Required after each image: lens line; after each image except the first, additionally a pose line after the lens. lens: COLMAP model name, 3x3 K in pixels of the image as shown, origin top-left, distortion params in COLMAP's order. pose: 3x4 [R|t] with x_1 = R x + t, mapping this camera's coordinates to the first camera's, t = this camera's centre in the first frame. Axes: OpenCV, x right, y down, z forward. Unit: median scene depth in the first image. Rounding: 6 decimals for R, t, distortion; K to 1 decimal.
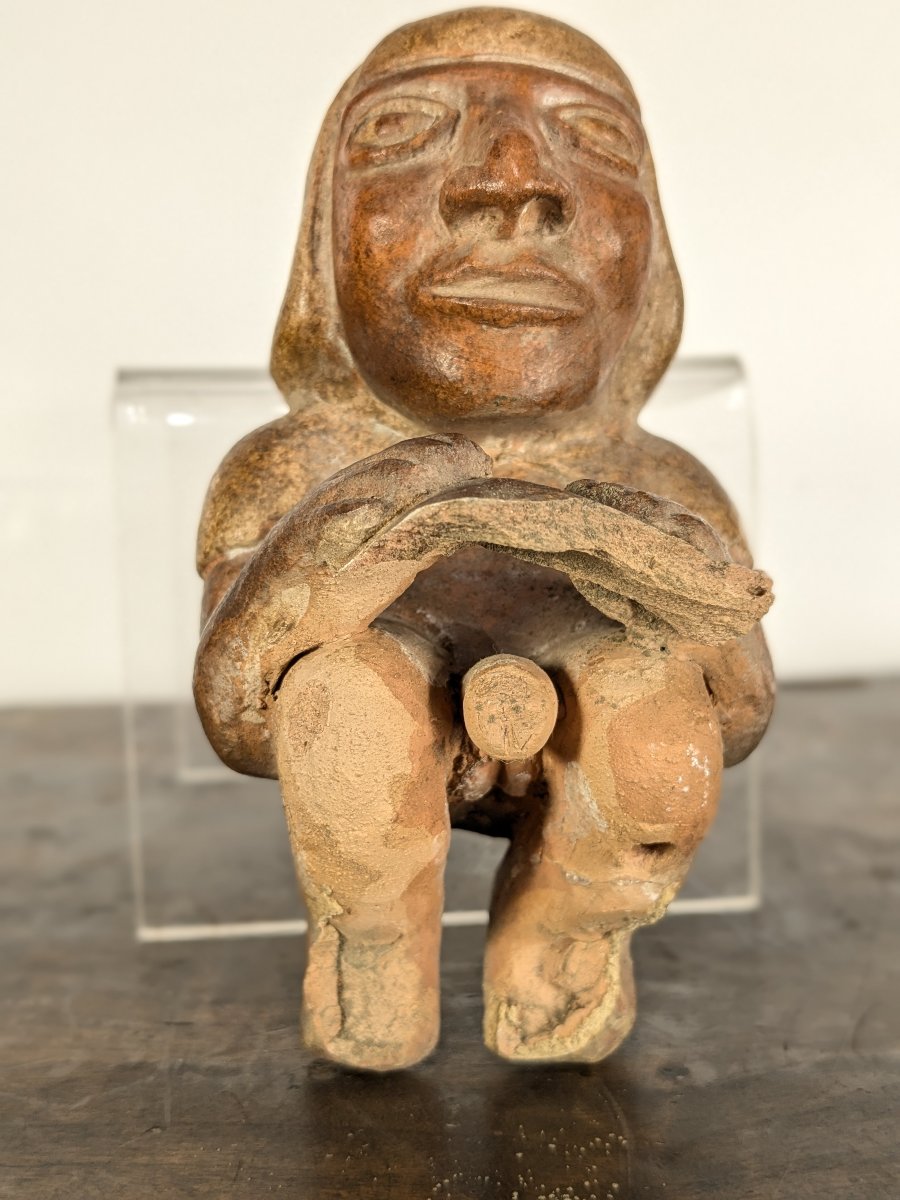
lens RADIAL K [[1489.6, 0, 450.0], [0, 1489.6, 600.0], [0, 0, 1]] dist [0.118476, -0.354831]
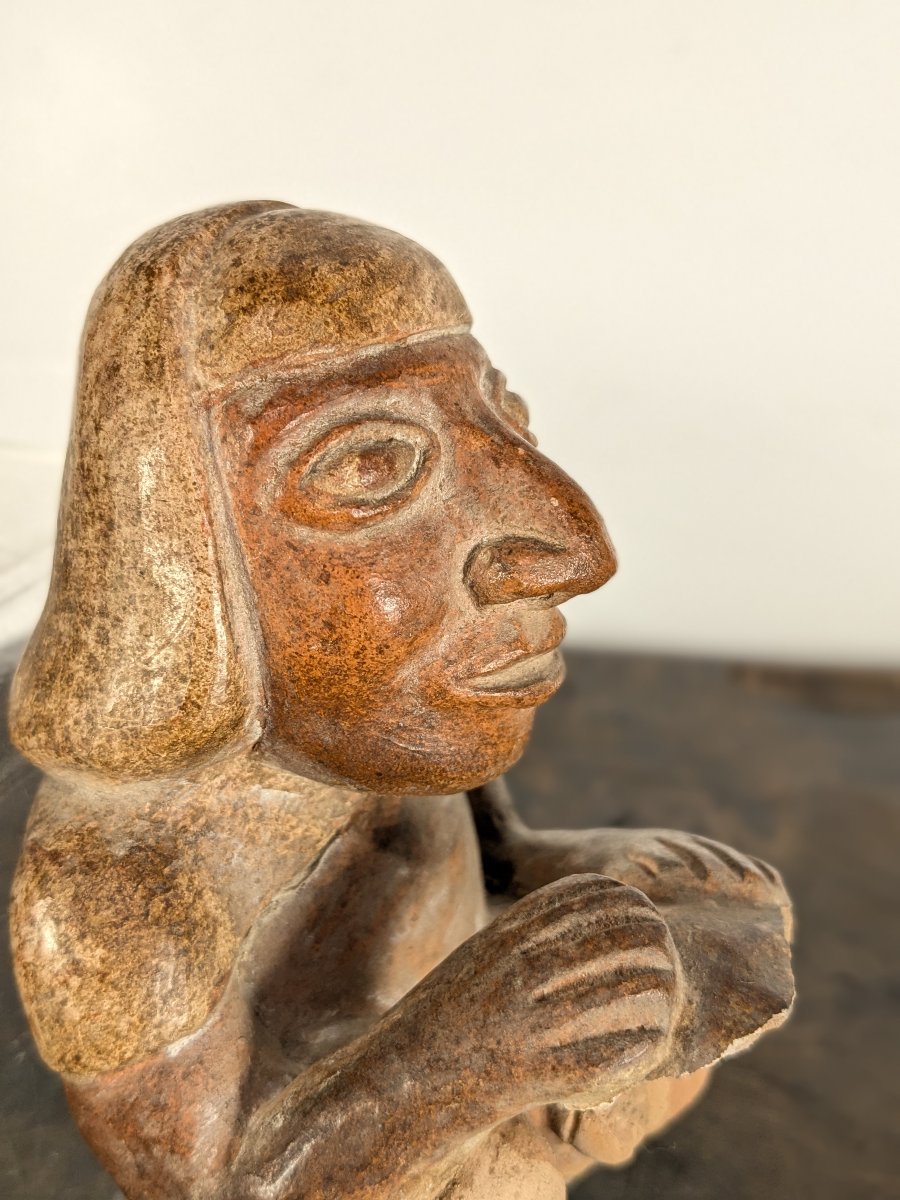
lens RADIAL K [[1489.6, 0, 450.0], [0, 1489.6, 600.0], [0, 0, 1]] dist [0.118476, -0.354831]
pose [[0.592213, -0.292485, 0.750823, -0.577256], [0.046143, 0.942576, 0.330788, -0.492893], [-0.804459, -0.161251, 0.571703, 0.548753]]
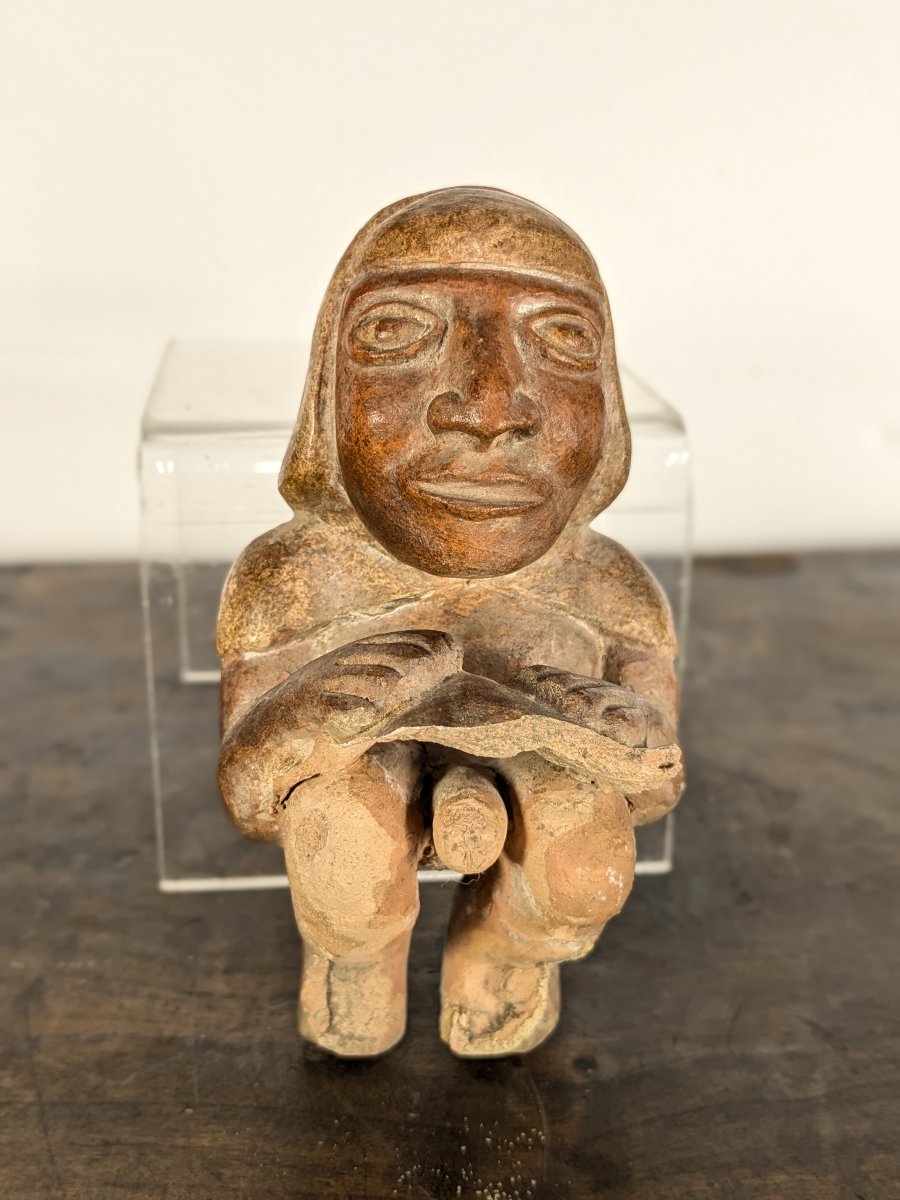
lens RADIAL K [[1483.5, 0, 419.4], [0, 1483.5, 583.2], [0, 0, 1]] dist [0.149309, -0.403054]
pose [[0.999466, 0.032236, 0.005274, -0.014861], [-0.032627, 0.977495, 0.208420, -0.366918], [0.001563, -0.208480, 0.978025, -0.183596]]
